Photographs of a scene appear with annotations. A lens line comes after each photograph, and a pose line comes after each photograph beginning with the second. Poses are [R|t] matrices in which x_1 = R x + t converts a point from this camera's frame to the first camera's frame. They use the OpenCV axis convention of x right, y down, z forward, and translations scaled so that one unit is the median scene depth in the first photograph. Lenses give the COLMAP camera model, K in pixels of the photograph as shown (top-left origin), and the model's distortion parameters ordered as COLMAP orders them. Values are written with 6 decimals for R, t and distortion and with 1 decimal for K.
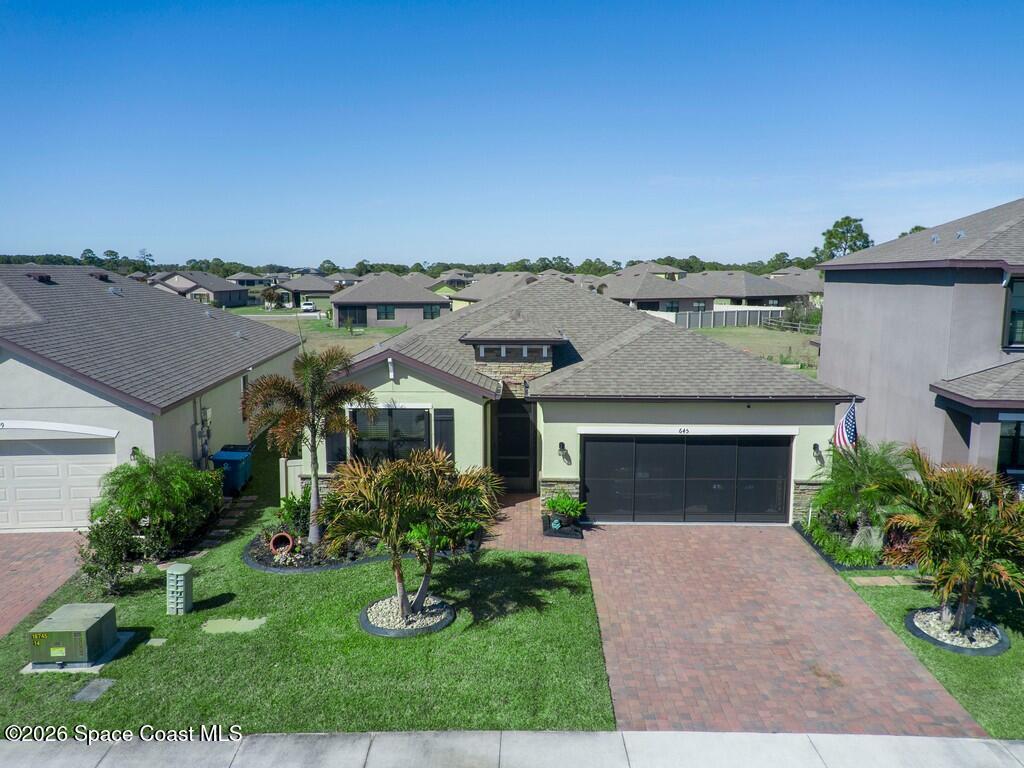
lens RADIAL K [[783.2, 0, 512.7], [0, 783.2, 376.8], [0, 0, 1]] dist [0.081533, -0.122845]
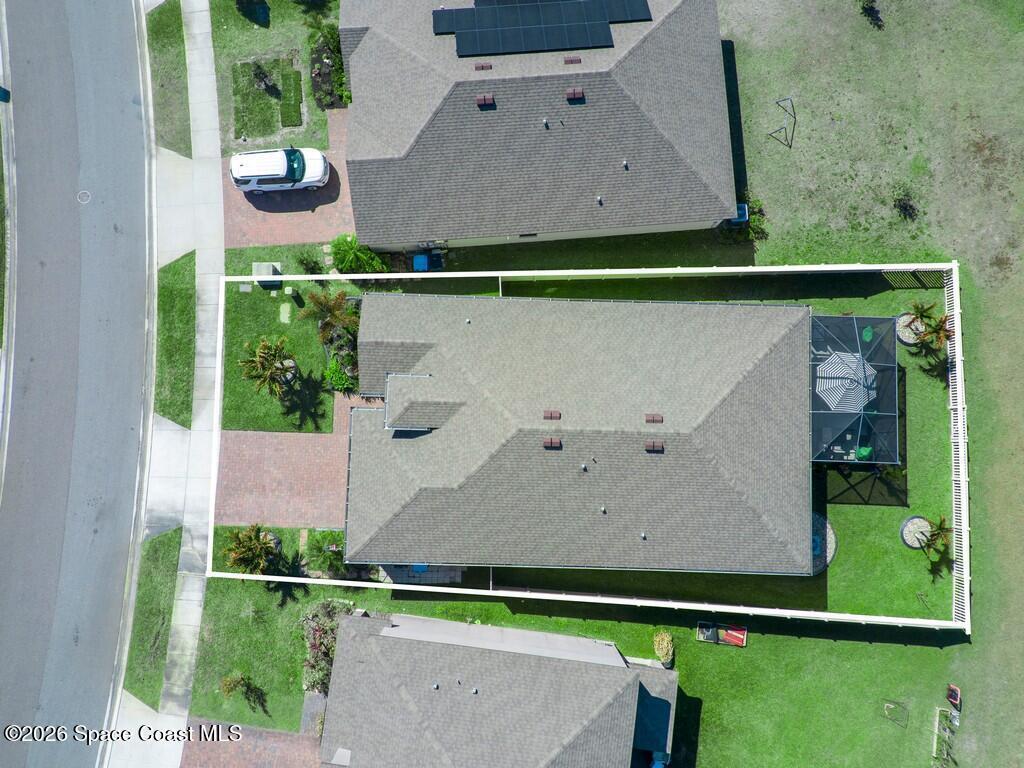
lens RADIAL K [[783.2, 0, 511.5], [0, 783.2, 394.4], [0, 0, 1]] dist [0.081533, -0.122845]
pose [[-0.019428, 0.997027, -0.074561, 0.135860], [-0.142829, 0.071042, 0.987194, -2.213327], [0.989557, 0.029829, 0.141024, 1.143457]]
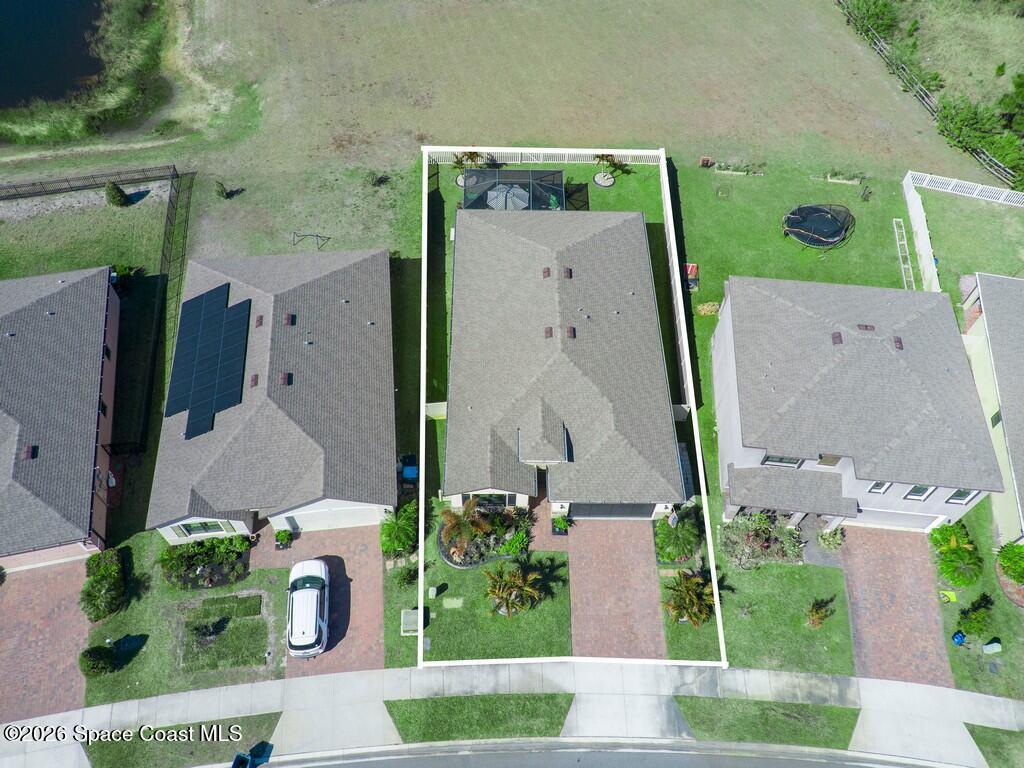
lens RADIAL K [[783.2, 0, 518.6], [0, 783.2, 389.6], [0, 0, 1]] dist [0.081533, -0.122845]
pose [[0.999343, -0.001618, 0.036211, -0.162083], [-0.025926, 0.666252, 0.745276, -2.009699], [-0.025332, -0.745725, 0.665773, -0.342196]]
